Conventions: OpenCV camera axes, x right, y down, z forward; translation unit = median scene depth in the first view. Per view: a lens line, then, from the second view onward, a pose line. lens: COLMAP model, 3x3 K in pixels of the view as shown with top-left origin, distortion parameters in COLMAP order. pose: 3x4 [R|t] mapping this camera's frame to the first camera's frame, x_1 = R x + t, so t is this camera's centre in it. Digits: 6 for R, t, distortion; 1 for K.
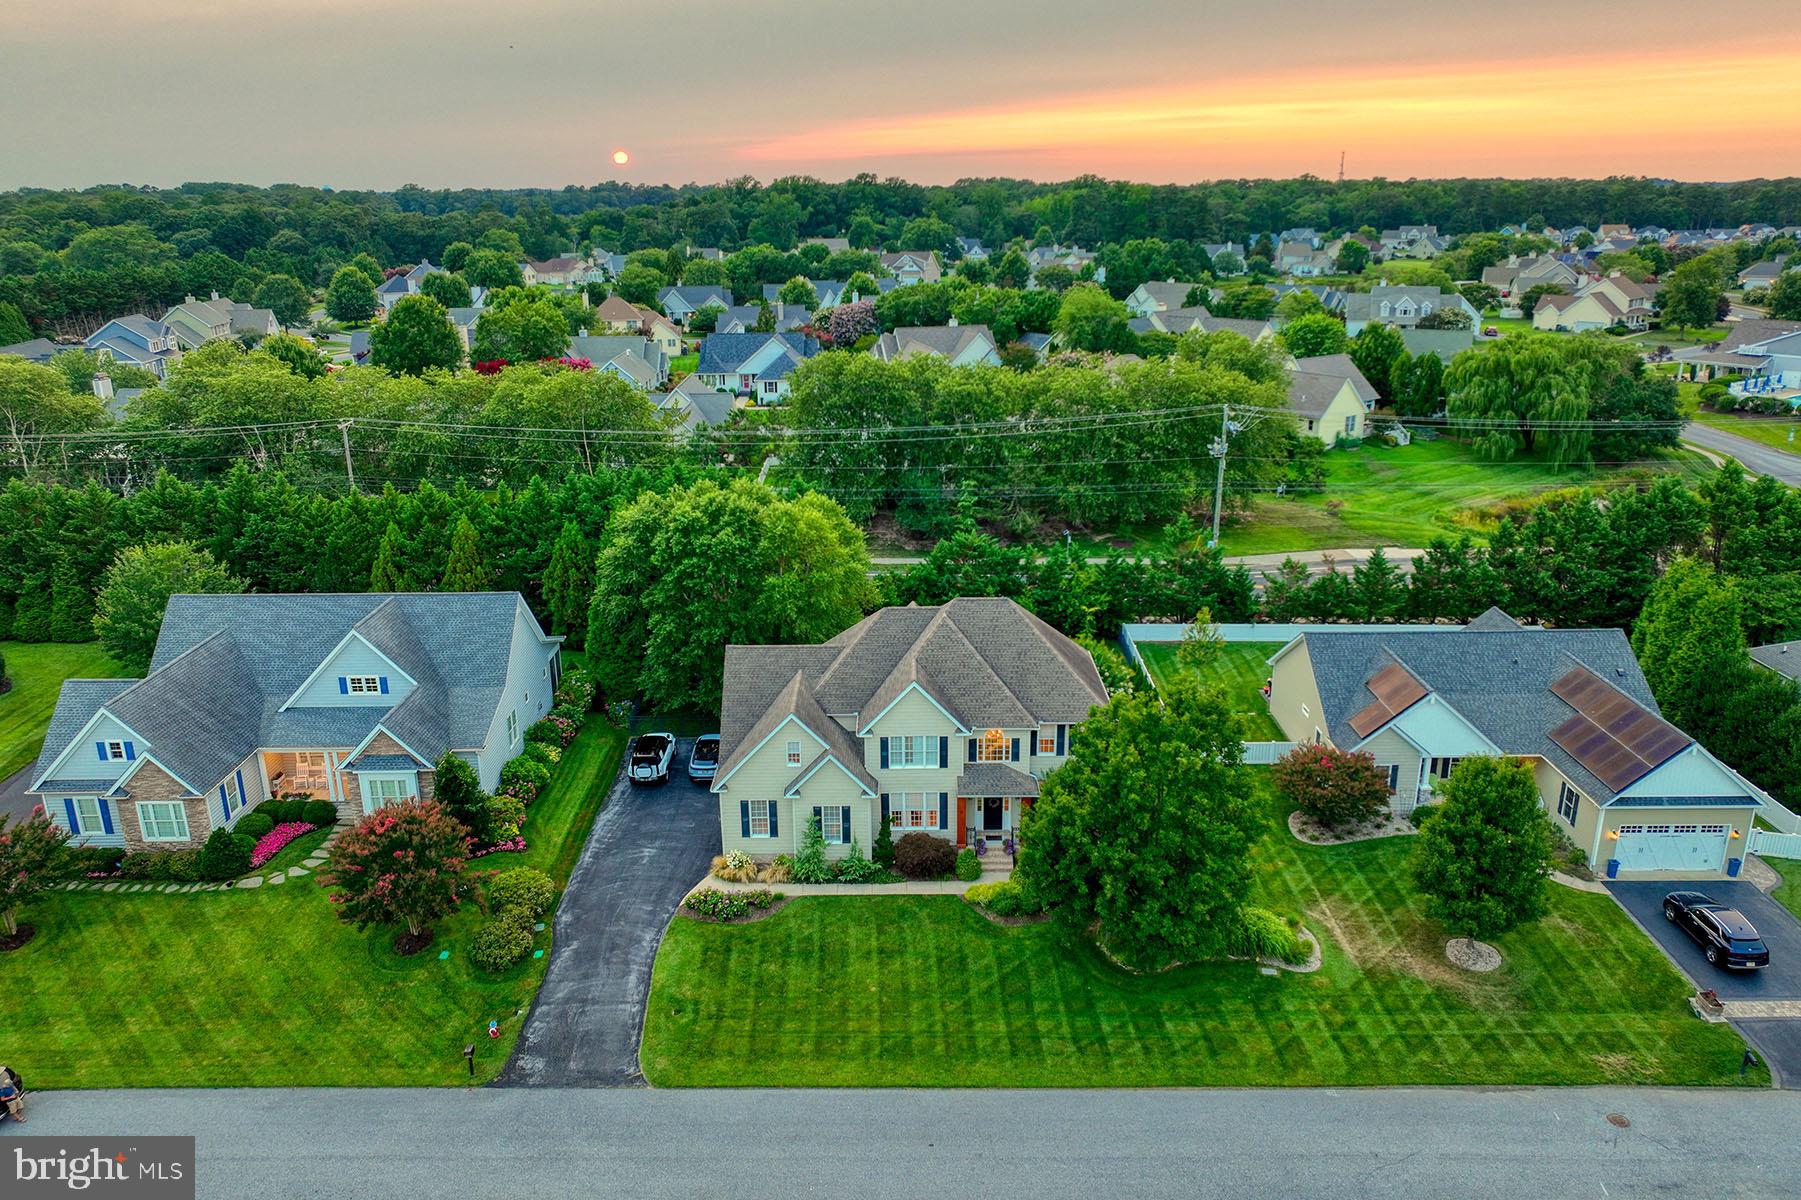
lens RADIAL K [[1262.3, 0, 903.7], [0, 1262.3, 596.6], [0, 0, 1]] dist [0.002157, 0.003571]
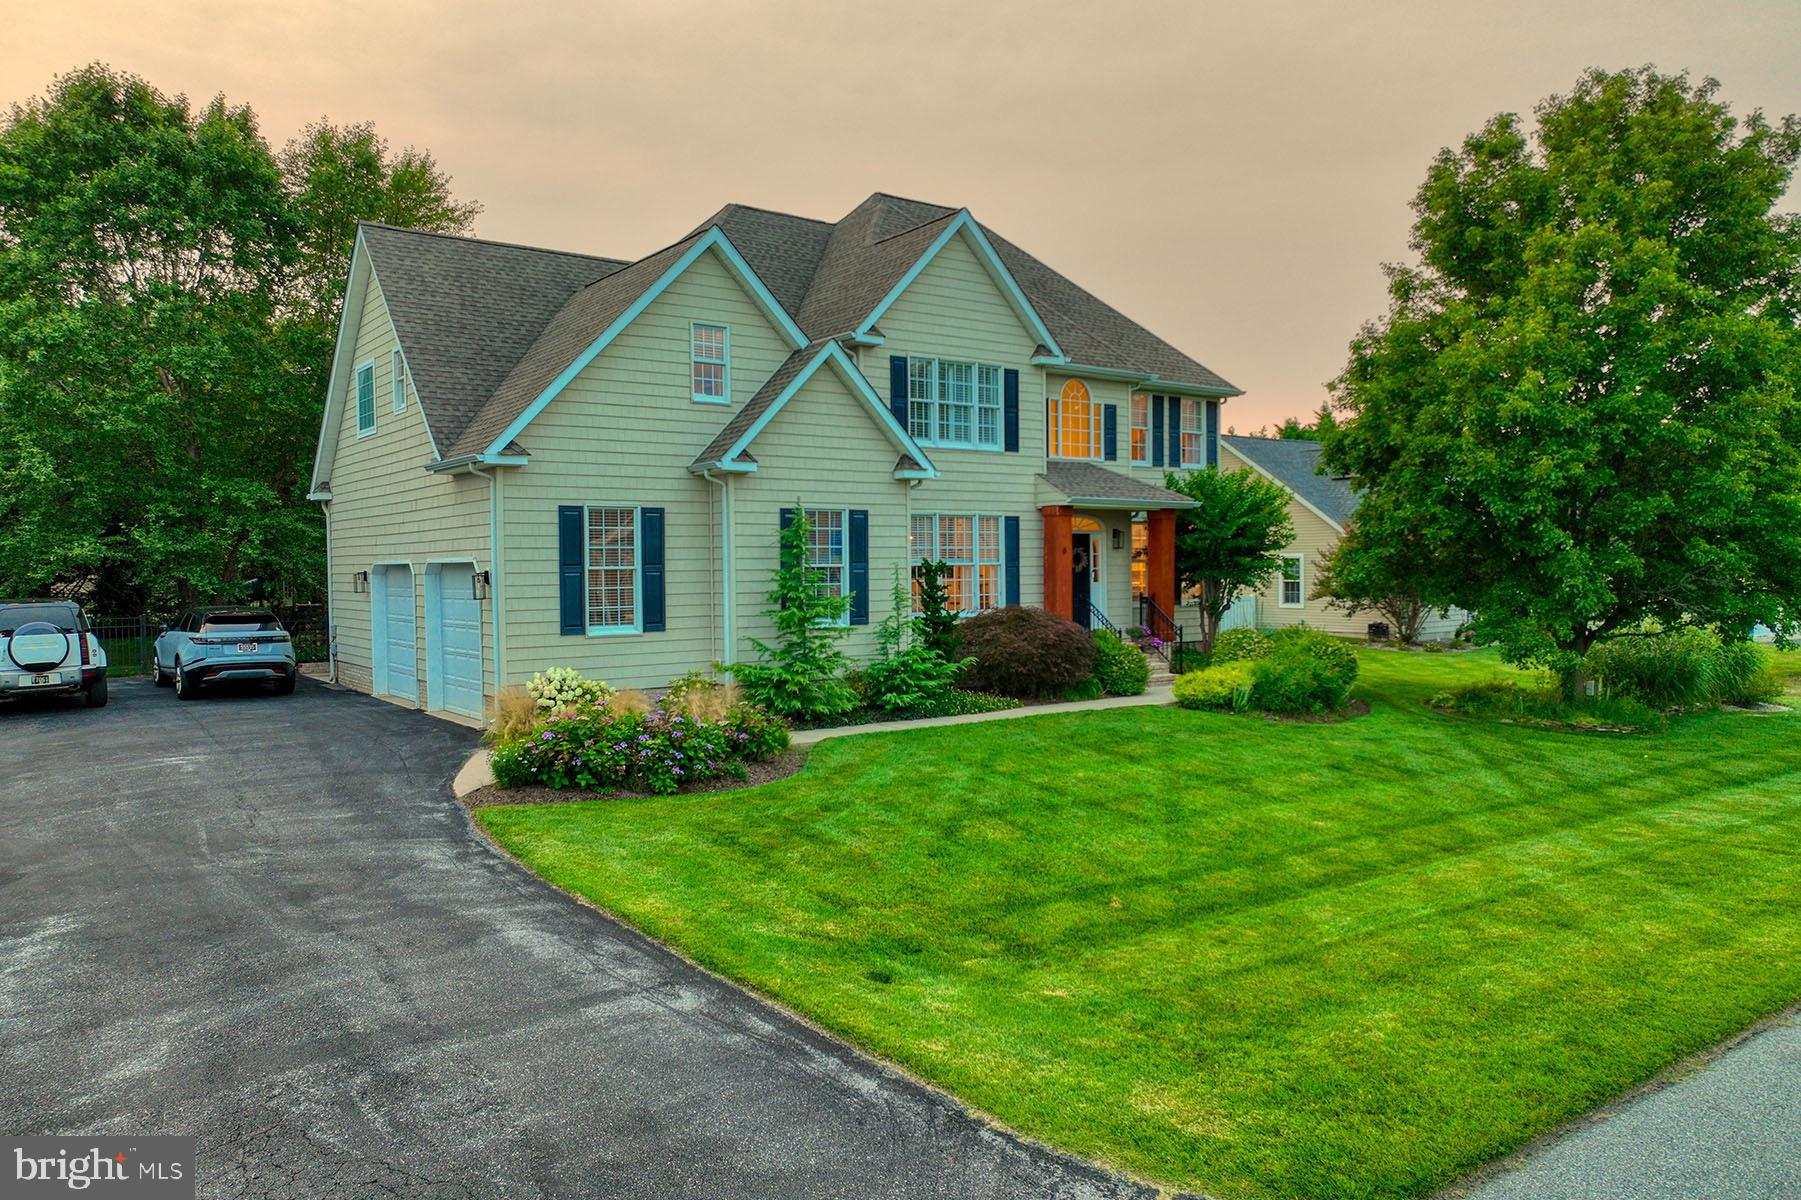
lens RADIAL K [[1262.3, 0, 903.7], [0, 1262.3, 596.6], [0, 0, 1]] dist [0.002157, 0.003571]
pose [[0.804865, -0.015403, 0.593259, -0.248918], [0.186136, 0.955772, -0.227714, 0.272082], [-0.563512, 0.293706, 0.772134, 0.711389]]
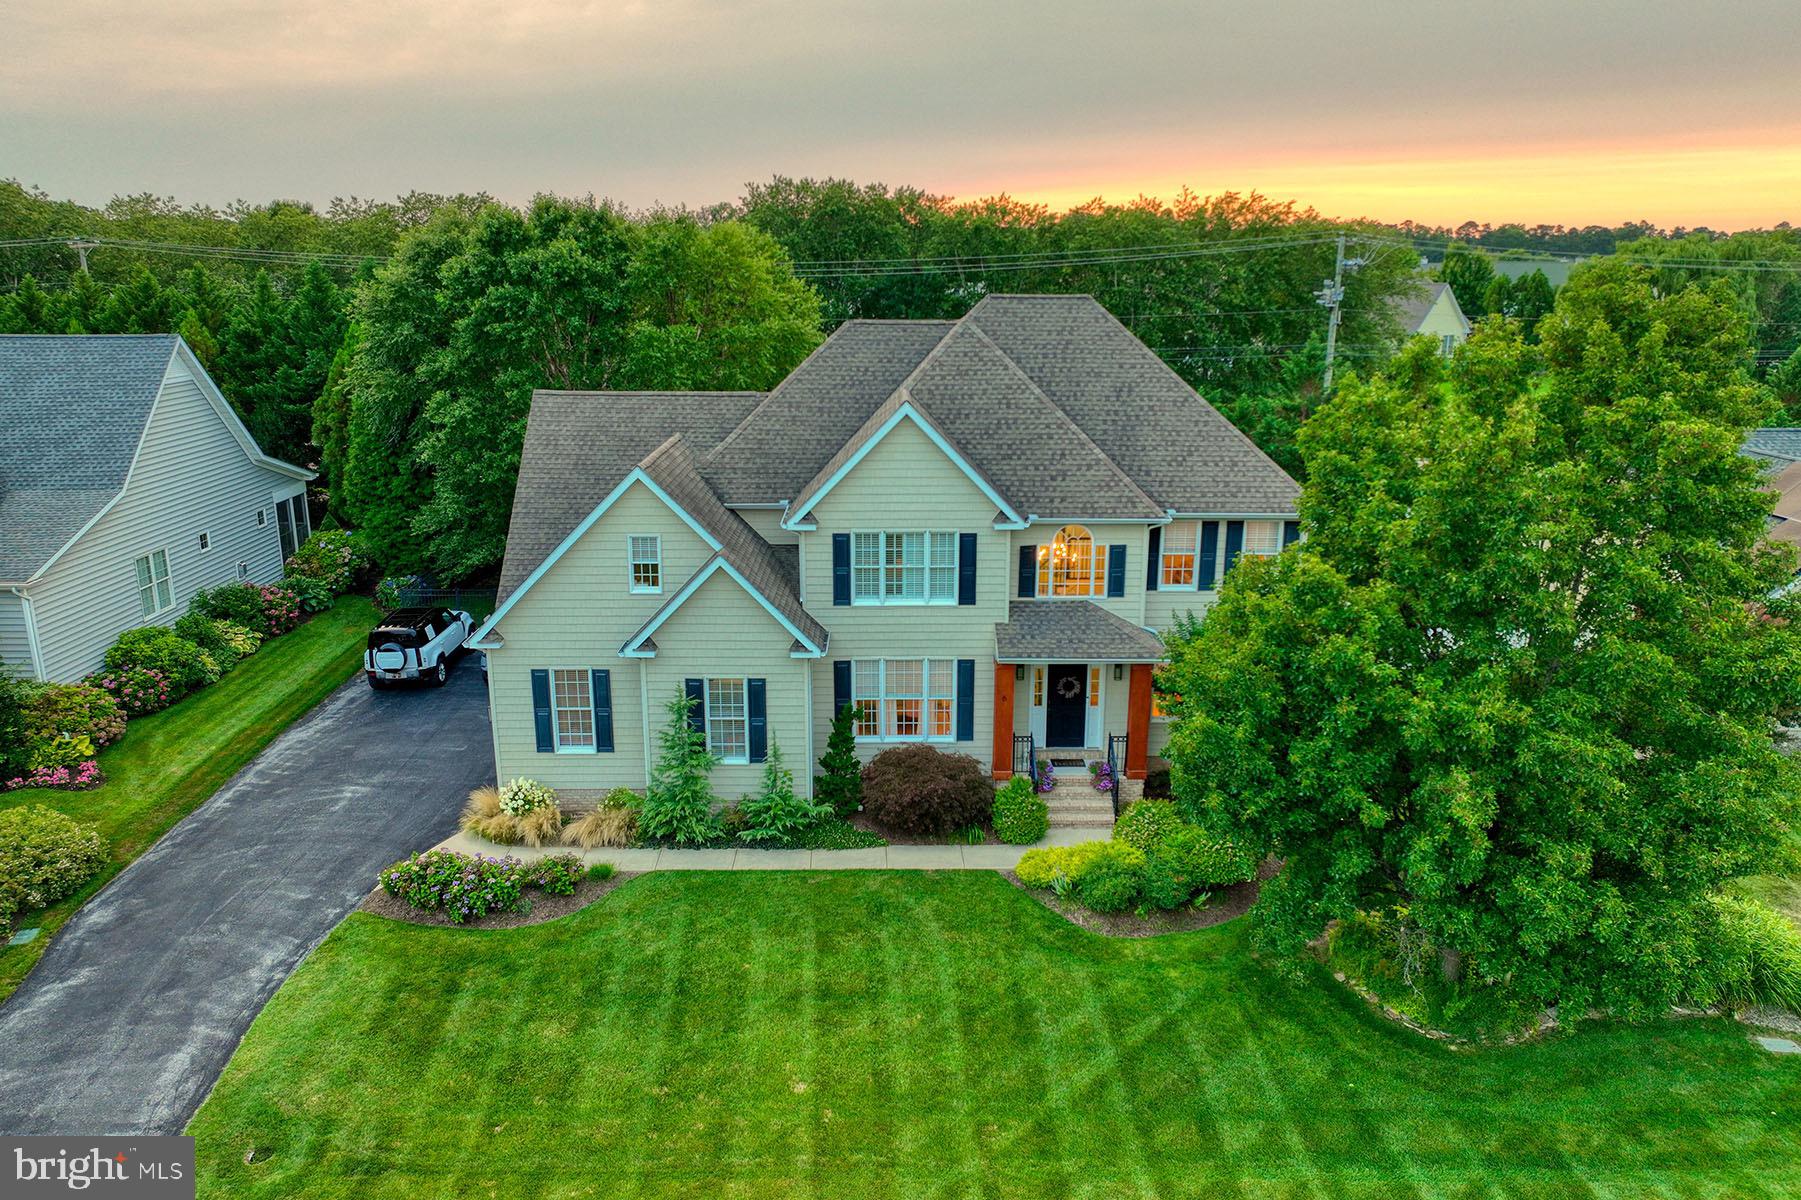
lens RADIAL K [[1262.3, 0, 903.7], [0, 1262.3, 596.6], [0, 0, 1]] dist [0.002157, 0.003571]
pose [[0.999835, 0.007775, 0.016445, 0.000194], [-0.006855, 0.998447, -0.055294, 0.159359], [-0.016850, 0.055172, 0.998335, 0.530824]]
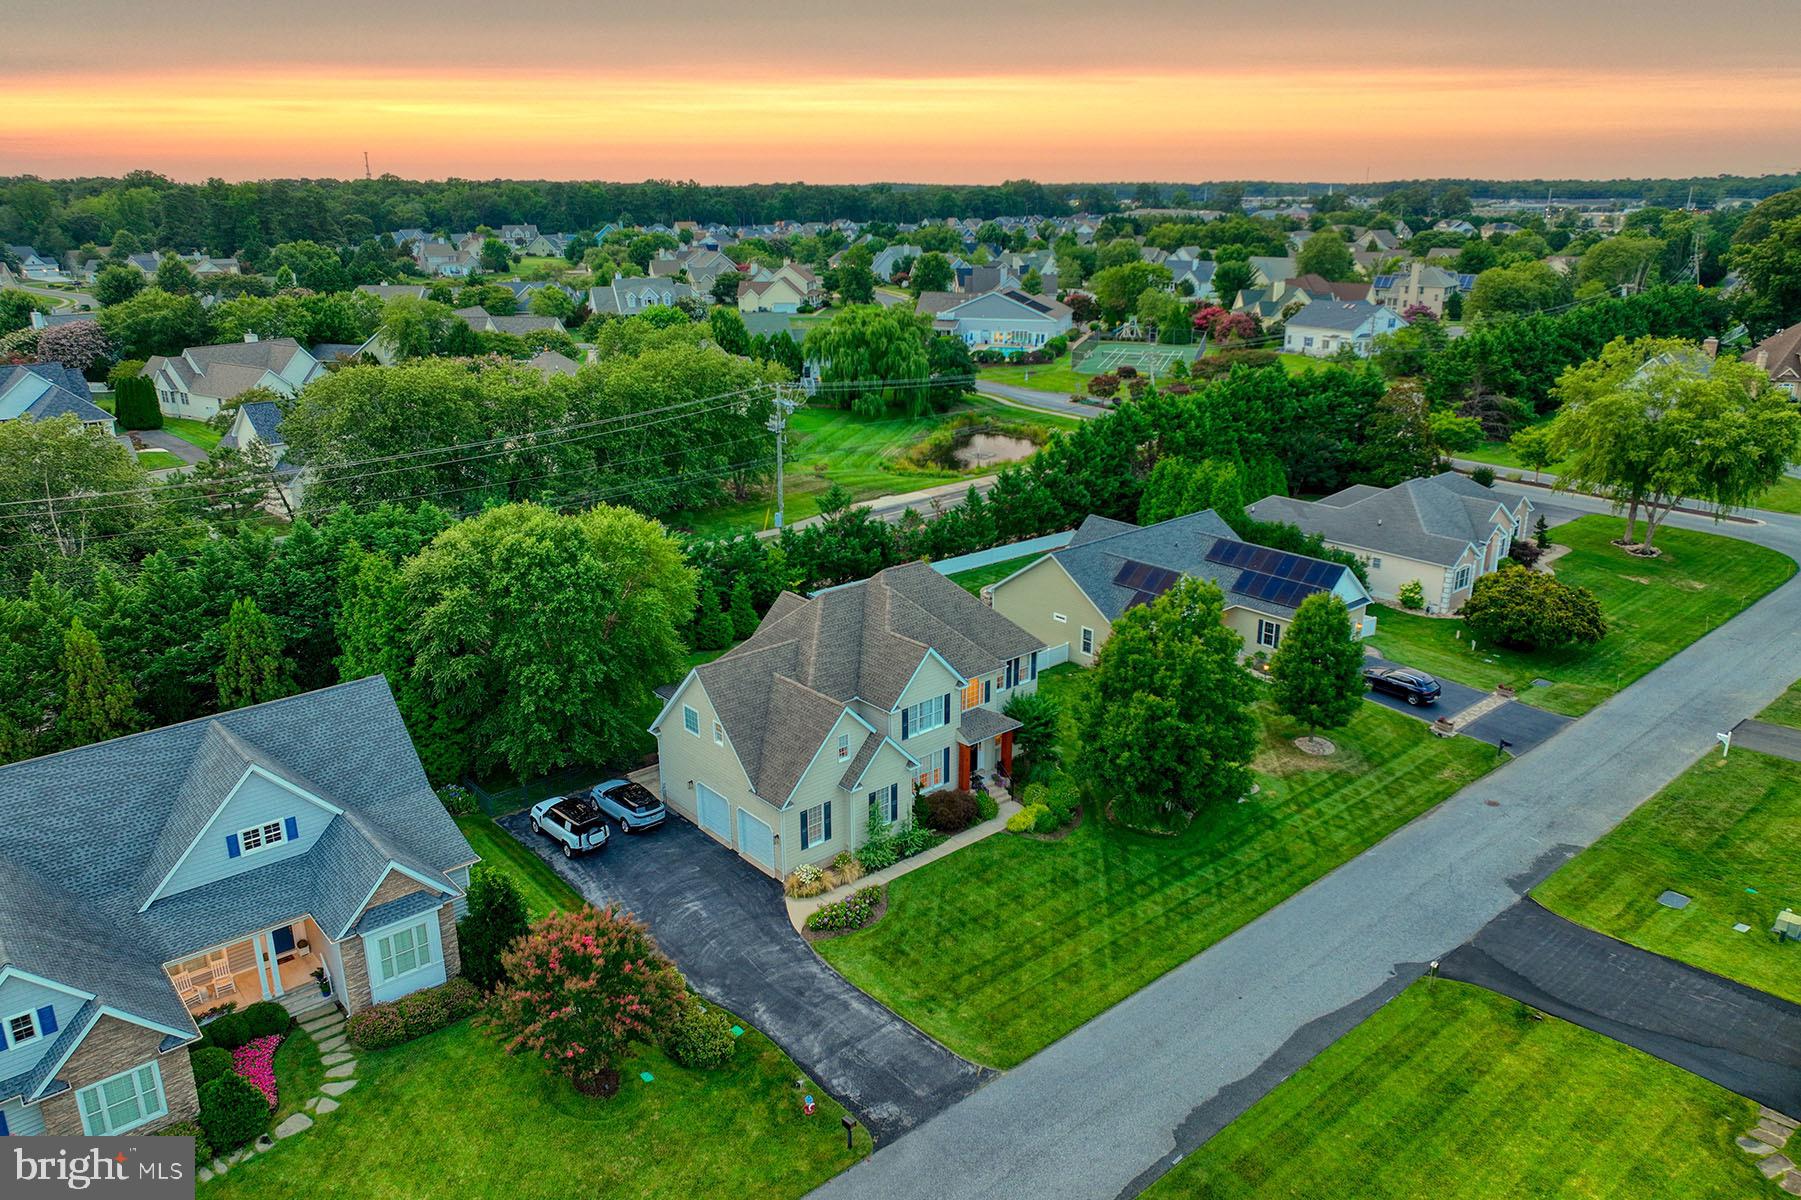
lens RADIAL K [[1262.3, 0, 903.7], [0, 1262.3, 596.6], [0, 0, 1]] dist [0.002157, 0.003571]
pose [[0.753920, -0.197071, 0.626712, -0.636552], [0.197927, 0.977760, 0.069357, -0.048651], [-0.626442, 0.071753, 0.776159, 0.198549]]
